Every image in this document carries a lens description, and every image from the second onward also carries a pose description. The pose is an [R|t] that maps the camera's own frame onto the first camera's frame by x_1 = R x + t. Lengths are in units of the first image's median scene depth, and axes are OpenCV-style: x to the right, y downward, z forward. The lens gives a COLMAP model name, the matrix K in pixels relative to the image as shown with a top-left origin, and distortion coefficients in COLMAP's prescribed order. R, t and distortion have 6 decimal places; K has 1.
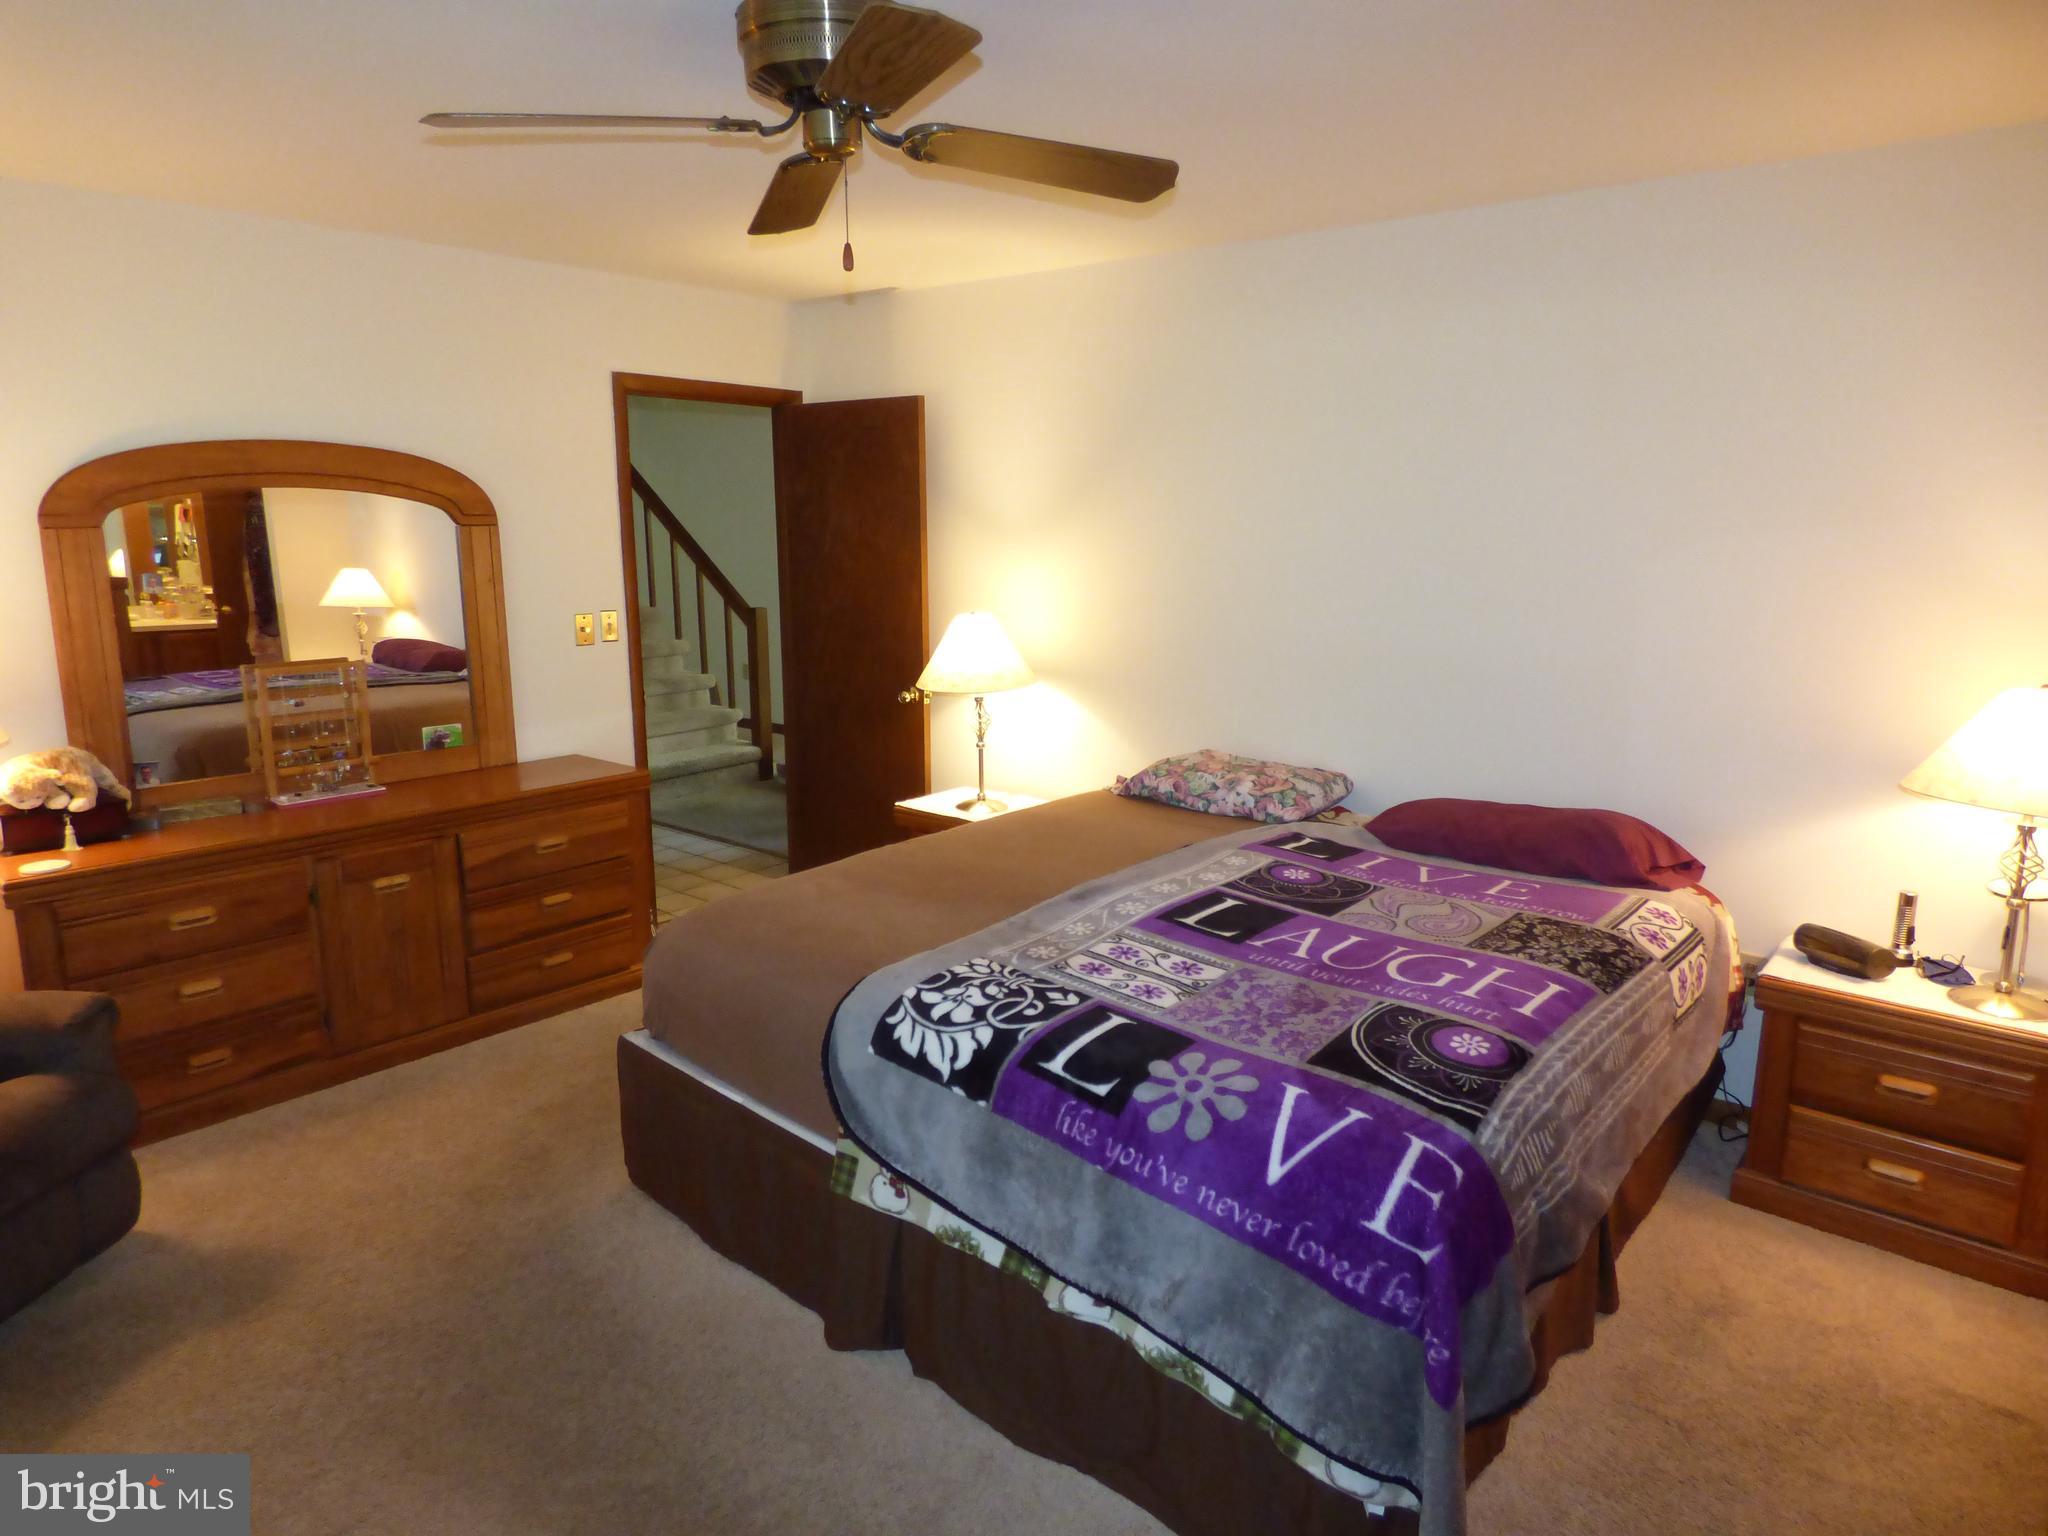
lens RADIAL K [[1250.7, 0, 990.2], [0, 1250.7, 764.5], [0, 0, 1]] dist [-0.001134, 0.000479]
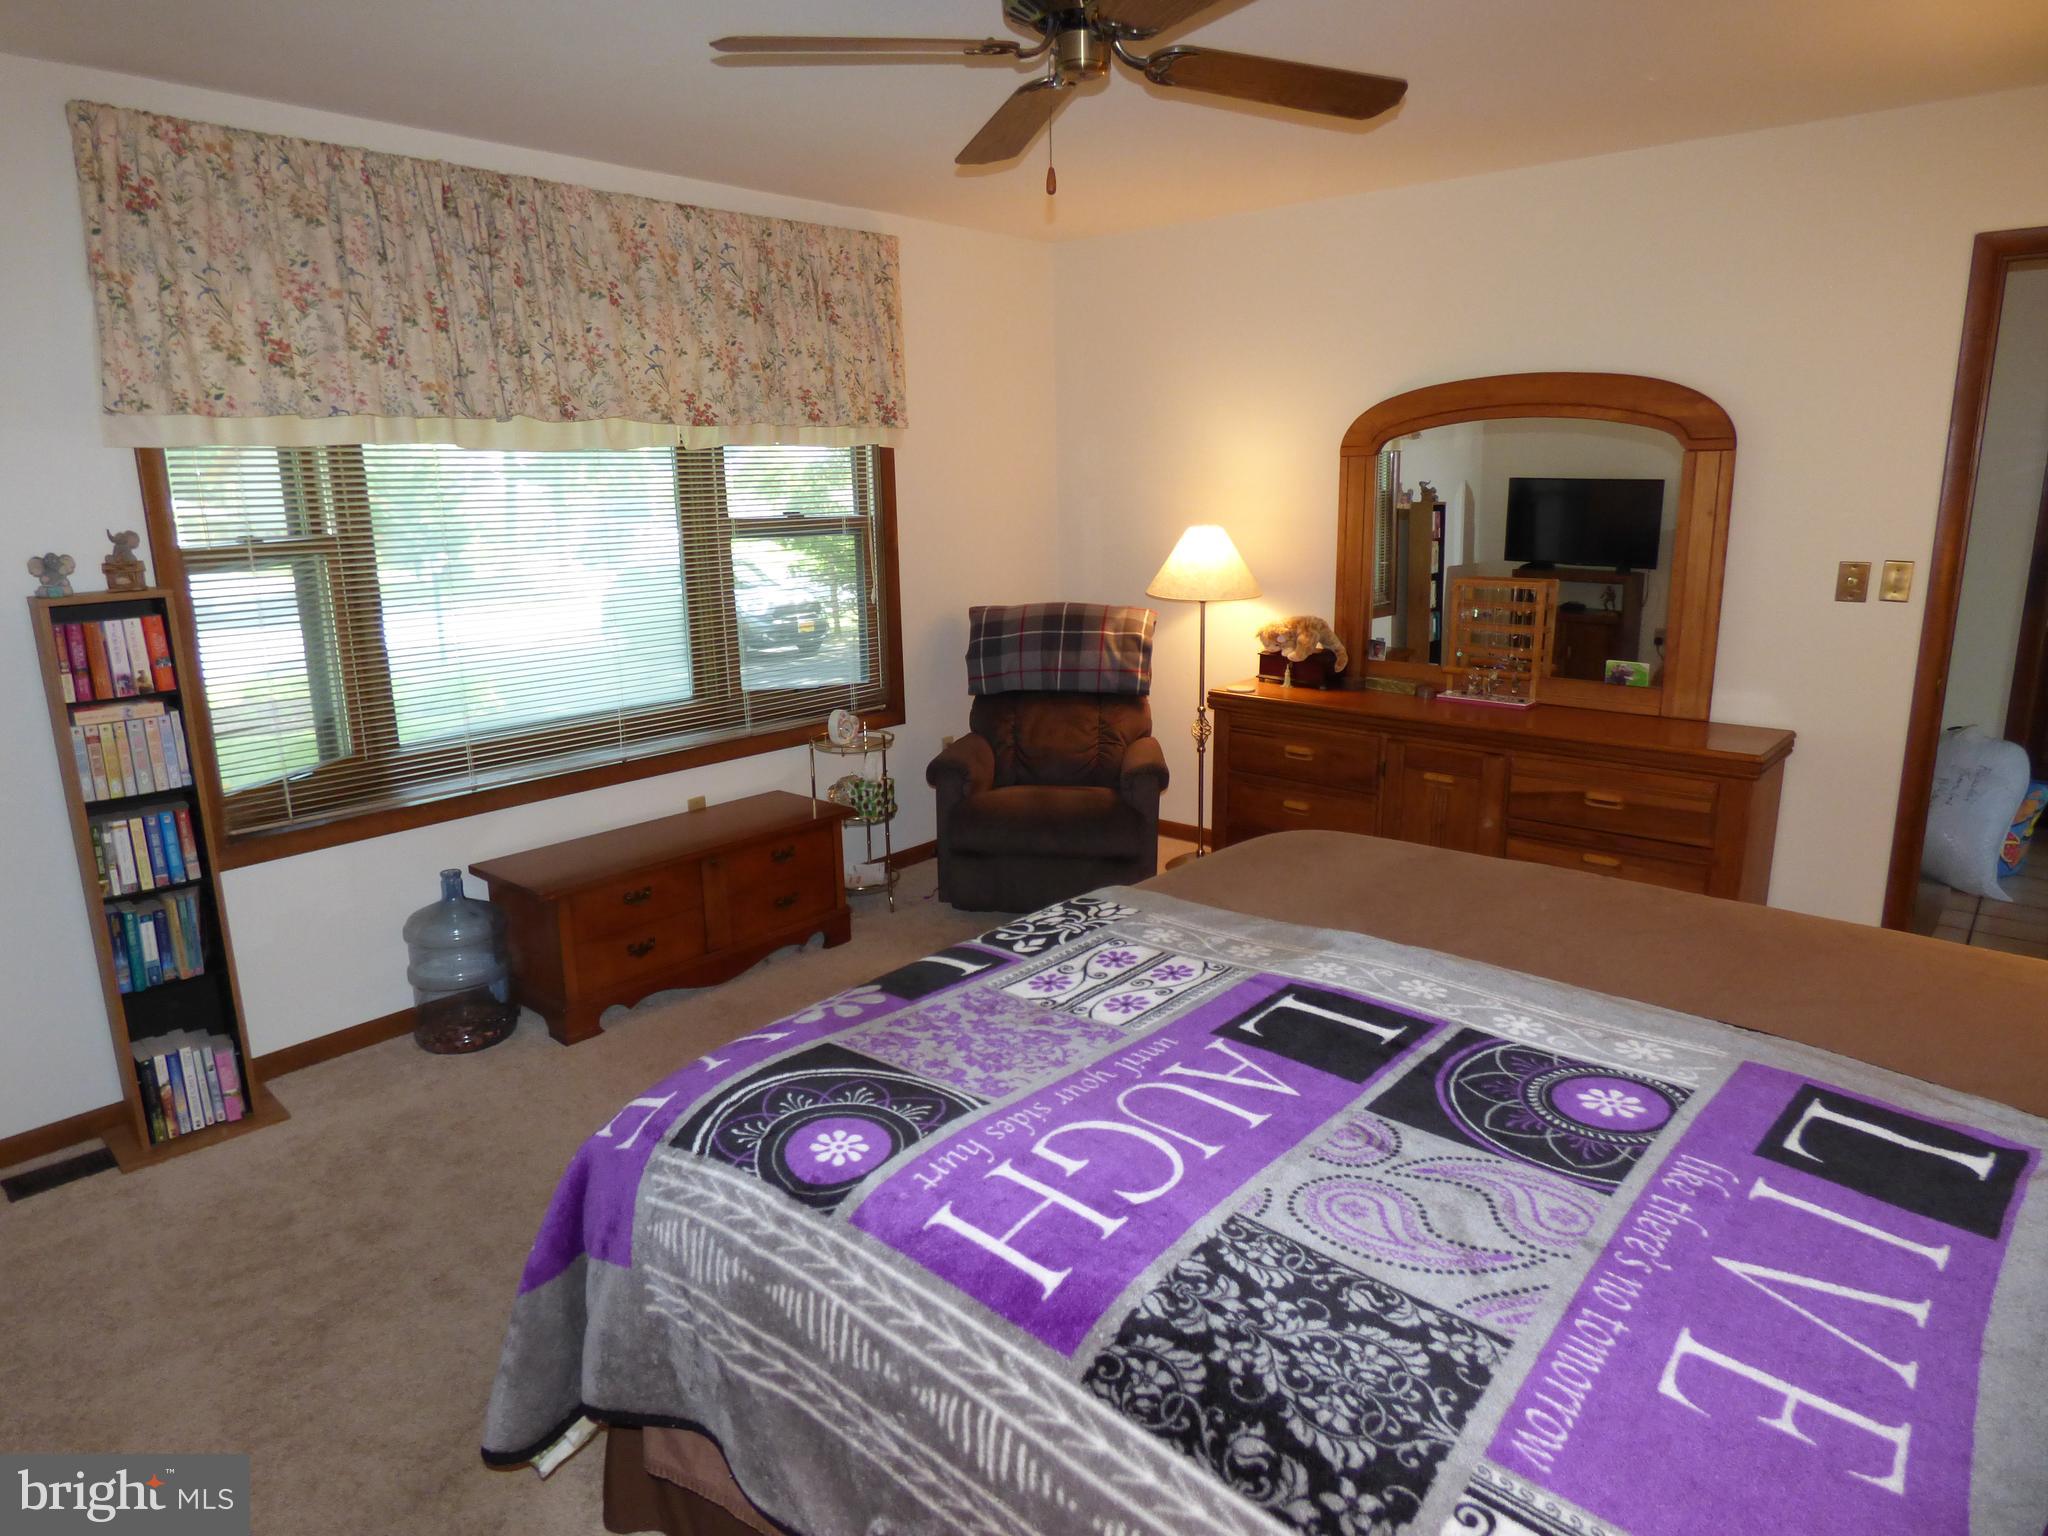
lens RADIAL K [[1250.7, 0, 1012.5], [0, 1250.7, 756.0], [0, 0, 1]] dist [-0.001134, 0.000479]
pose [[-0.026117, 0.216170, -0.976006, 0.857406], [-0.186762, 0.958094, 0.217200, -0.133803], [0.982058, 0.187953, 0.015350, 0.874299]]
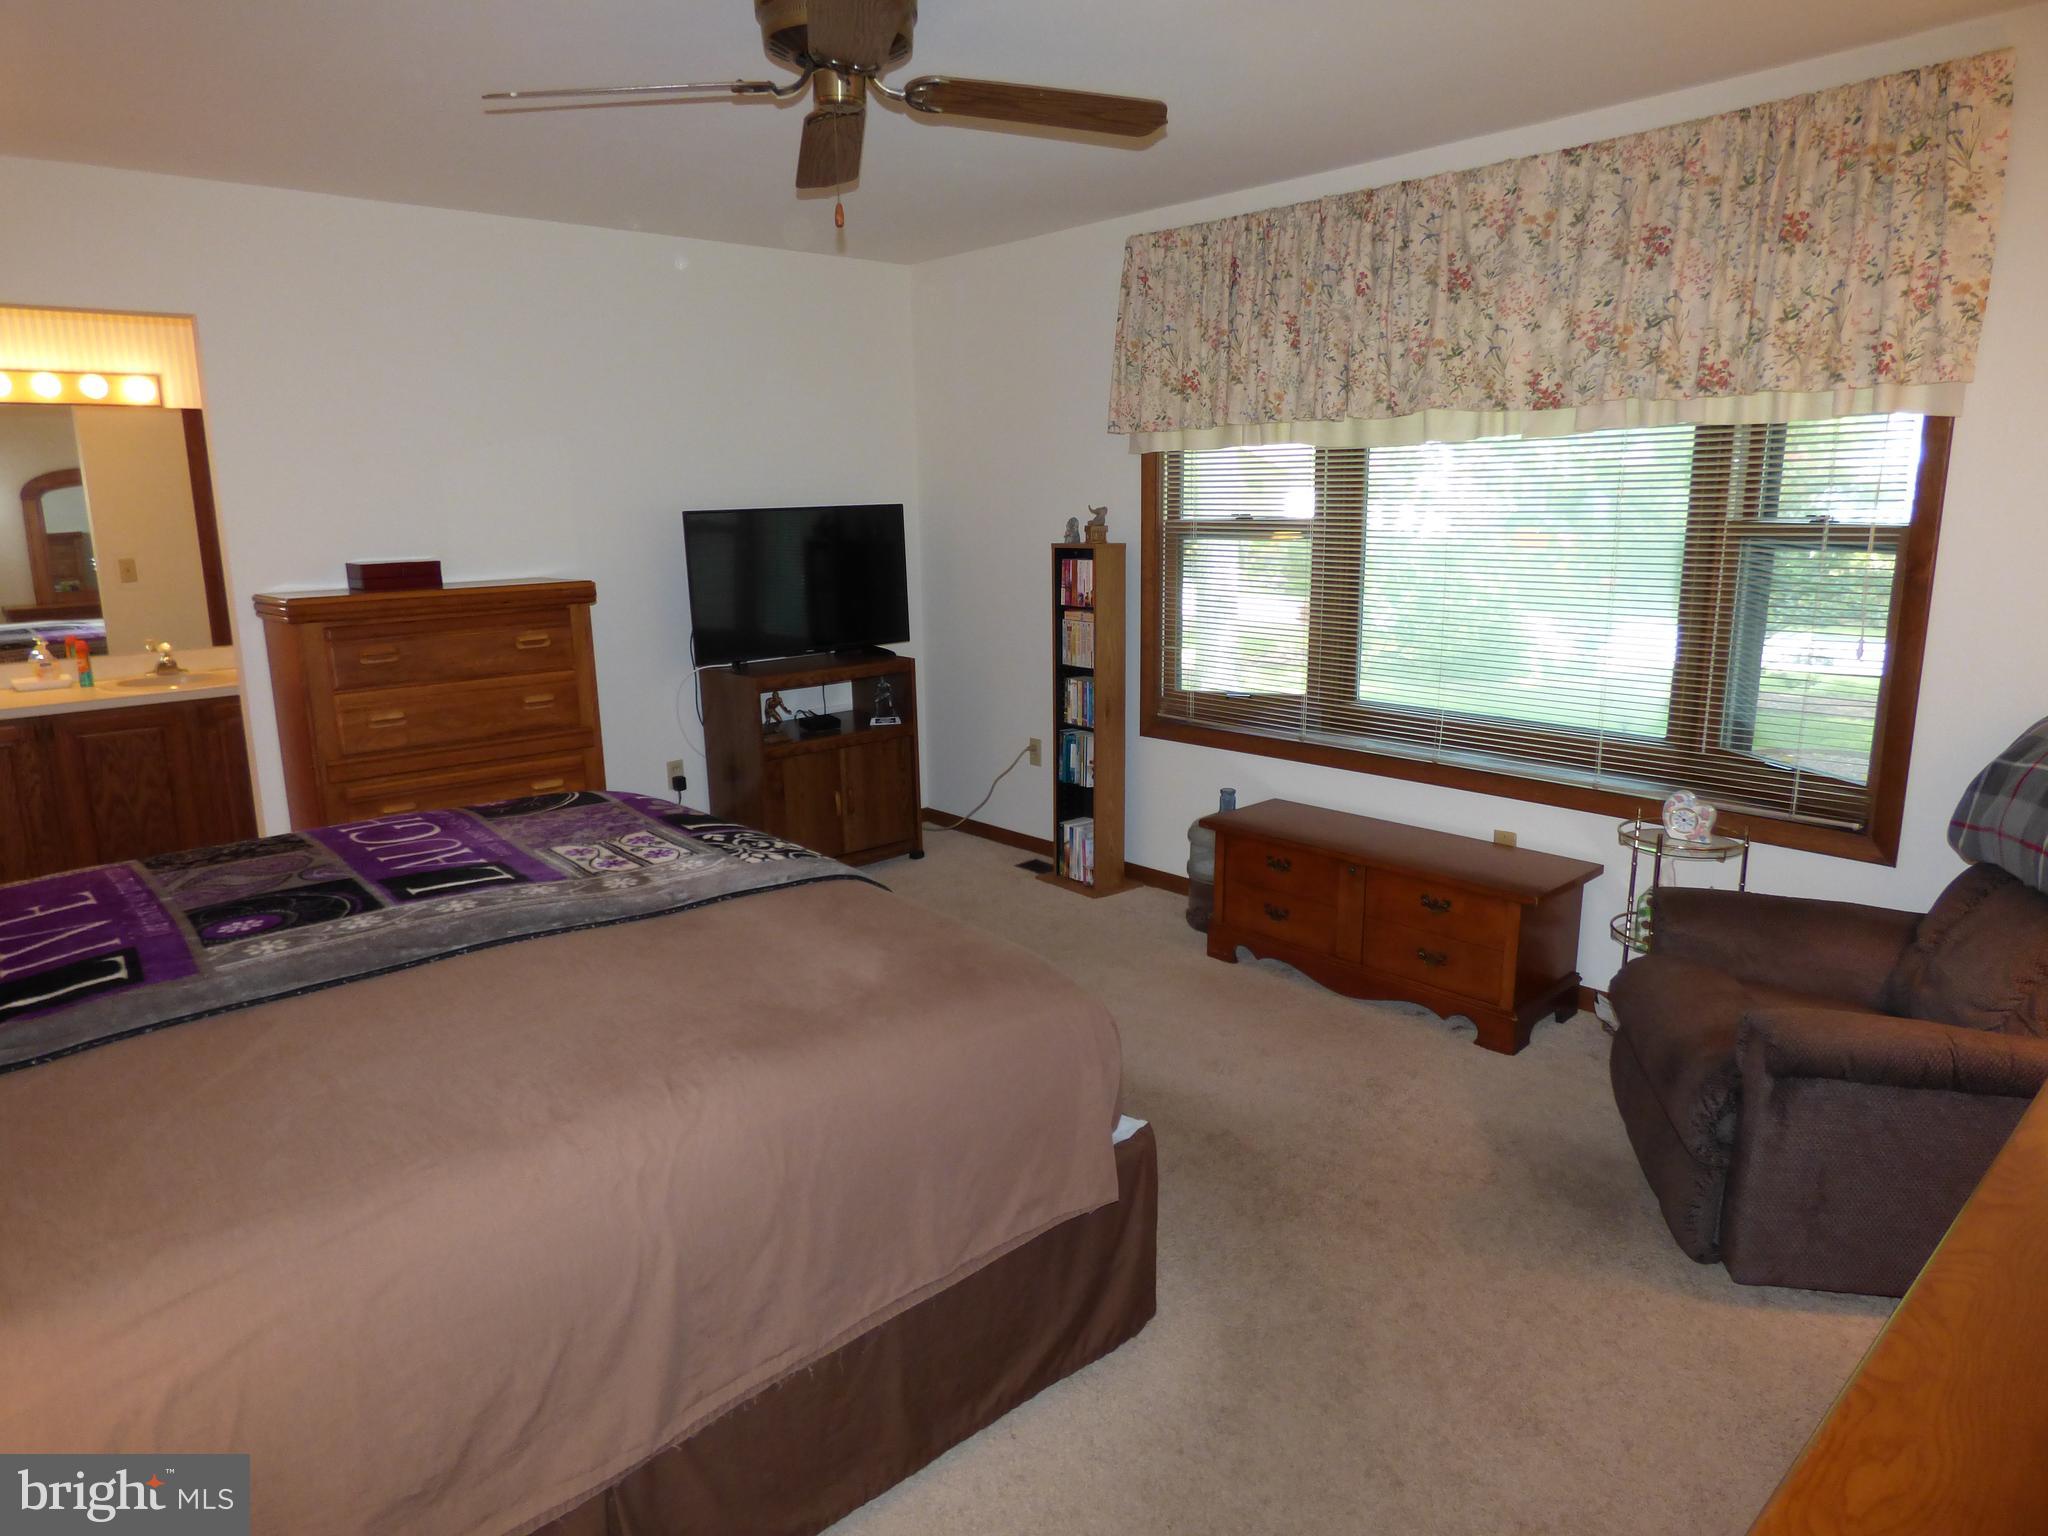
lens RADIAL K [[1250.7, 0, 1011.3], [0, 1250.7, 779.6], [0, 0, 1]] dist [-0.001134, 0.000479]
pose [[-0.992271, -0.019355, 0.122572, -0.348986], [0.033806, 0.908239, 0.417085, -0.336083], [-0.119397, 0.418005, -0.900564, 1.883510]]
